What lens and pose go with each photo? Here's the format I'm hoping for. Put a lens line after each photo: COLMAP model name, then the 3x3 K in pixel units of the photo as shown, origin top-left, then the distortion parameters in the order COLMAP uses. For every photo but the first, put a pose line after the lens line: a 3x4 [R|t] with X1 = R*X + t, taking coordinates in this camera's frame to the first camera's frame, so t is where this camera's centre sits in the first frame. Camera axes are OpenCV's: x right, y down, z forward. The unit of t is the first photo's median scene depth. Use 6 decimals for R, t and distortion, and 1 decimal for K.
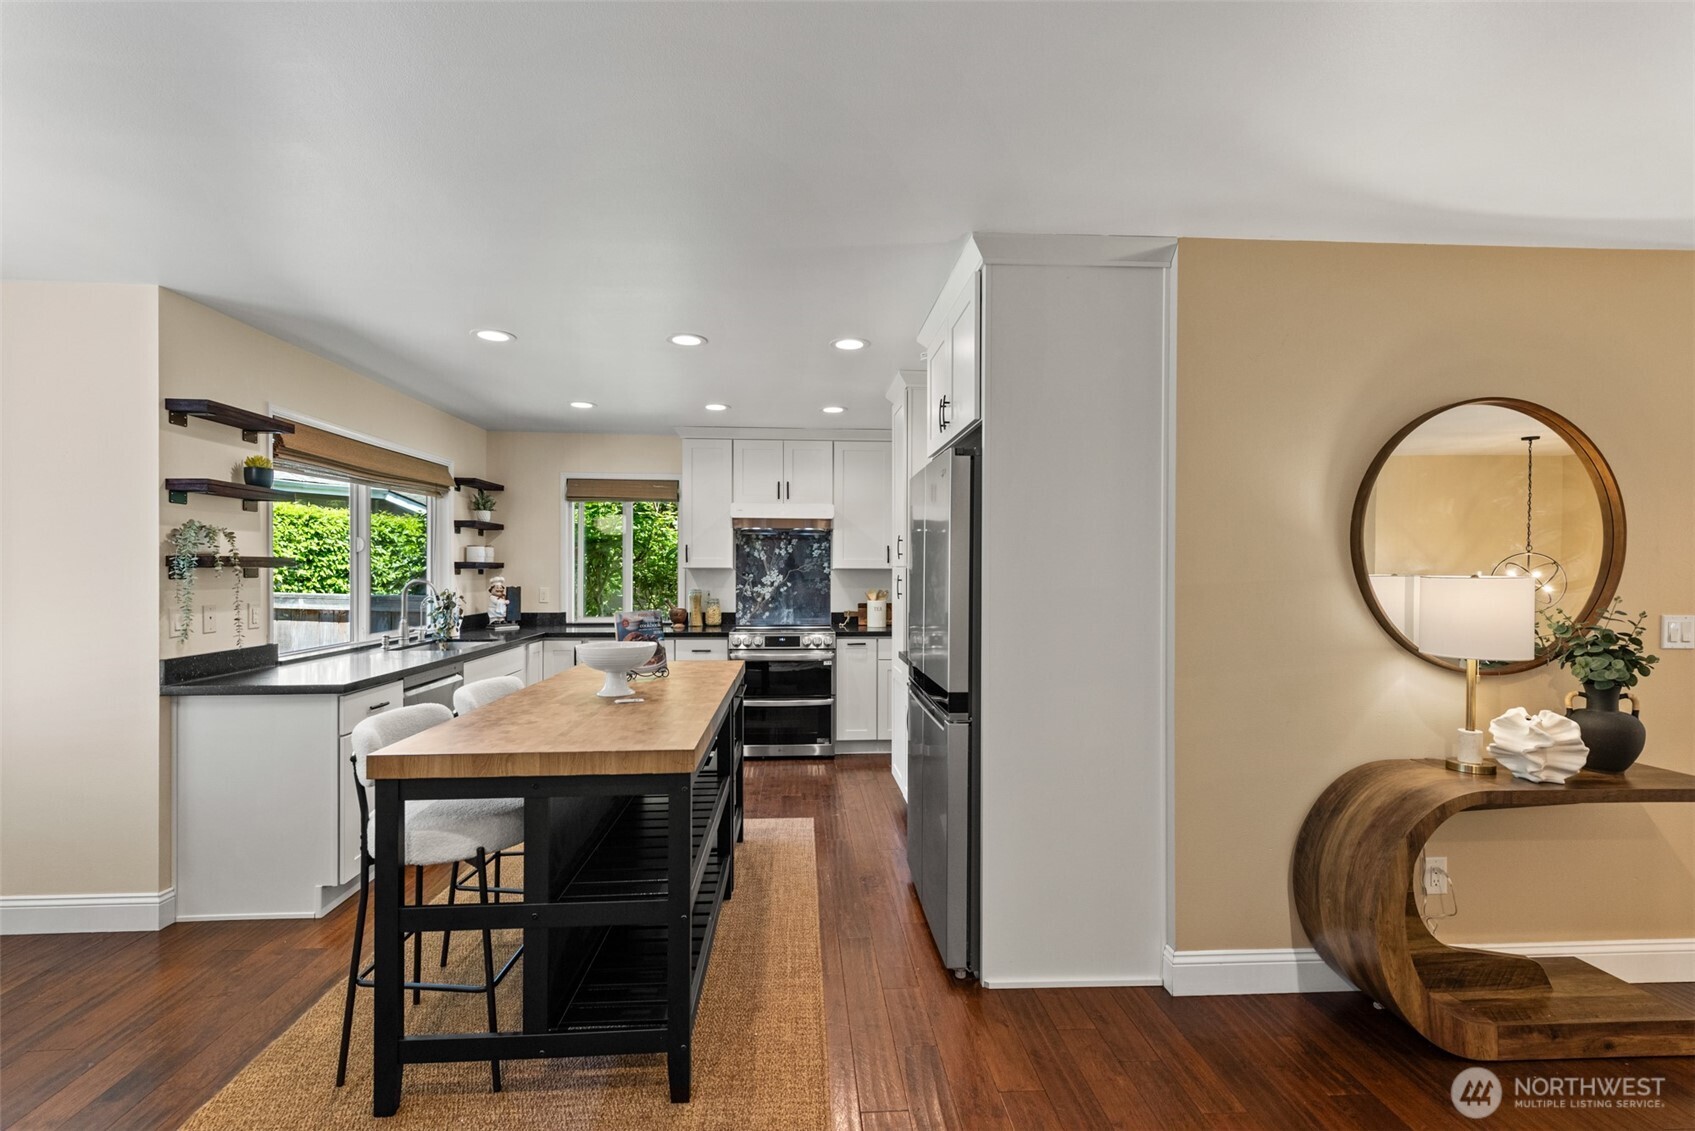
lens RADIAL K [[771.0, 0, 849.3], [0, 771.0, 568.7], [0, 0, 1]] dist [0.001528, 0.000200]
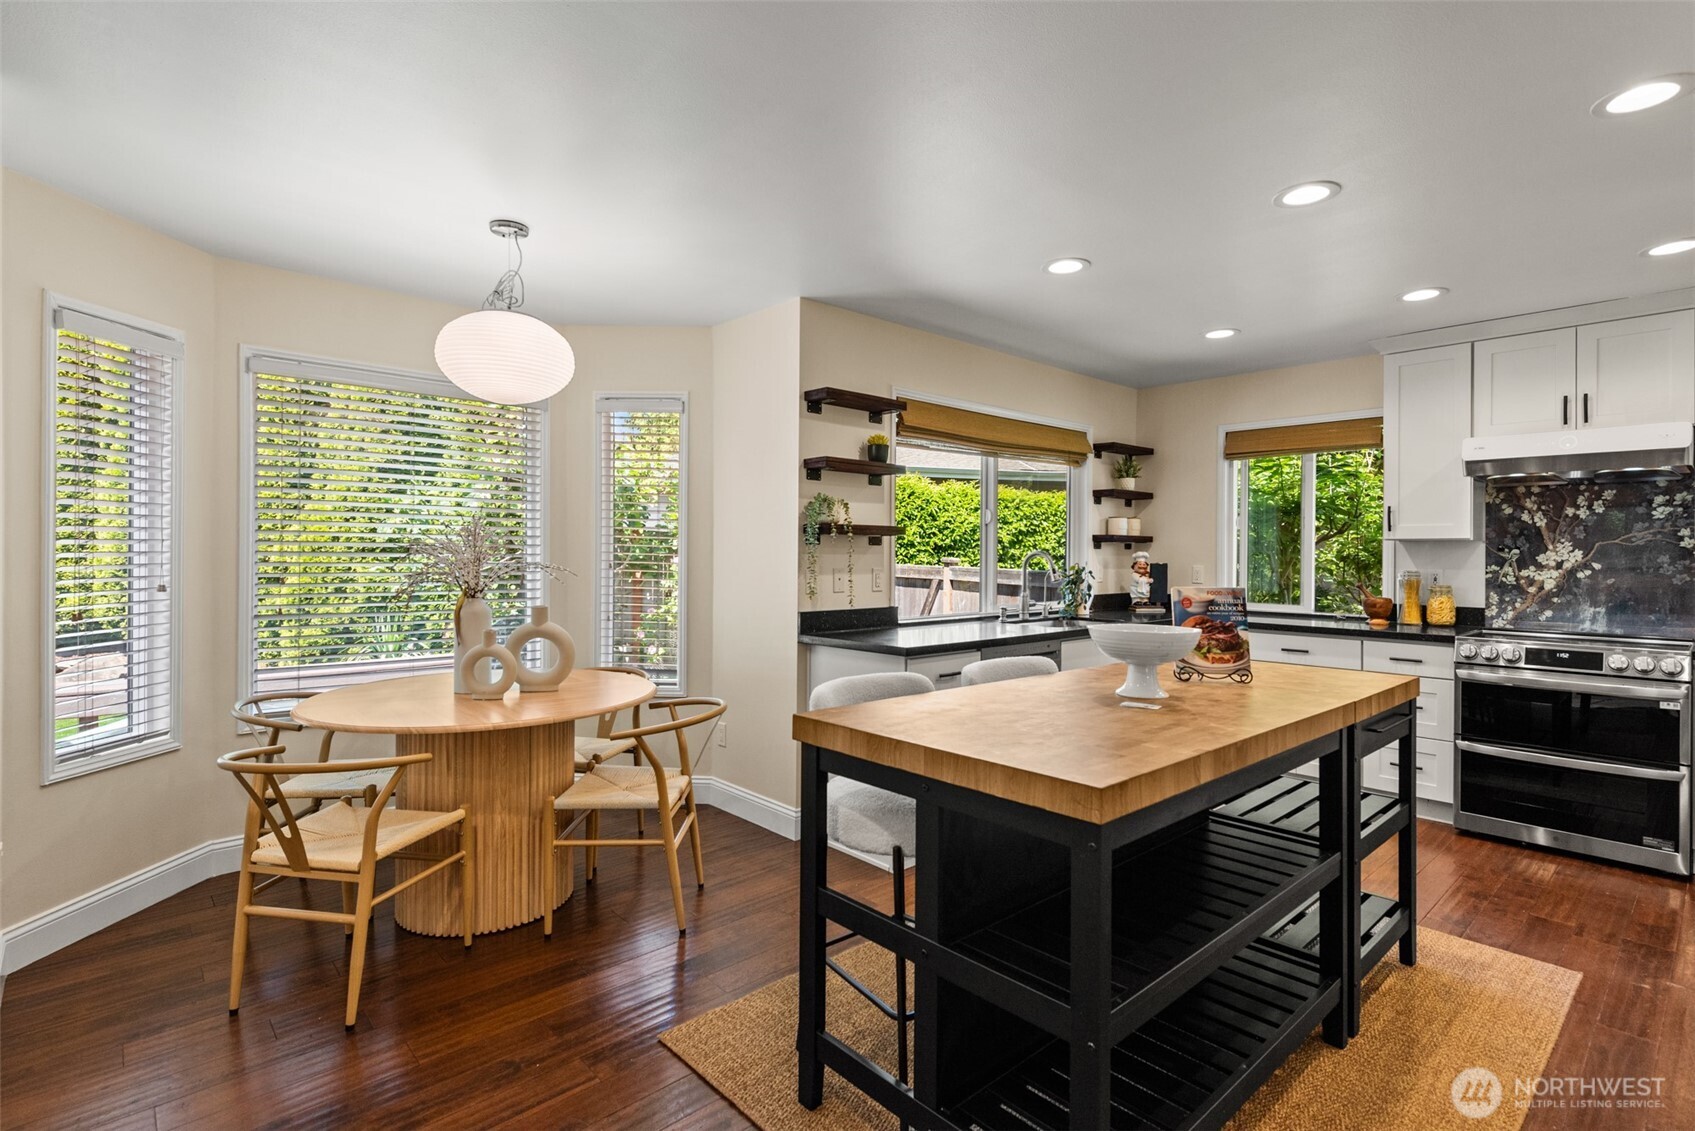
lens RADIAL K [[813.9, 0, 843.8], [0, 813.9, 552.2], [0, 0, 1]] dist [0.006796, -0.002638]
pose [[0.607799, -0.000038, -0.794091, 0.082010], [-0.005680, 0.999974, -0.004395, 0.017970], [0.794071, 0.007181, 0.607783, 0.172718]]
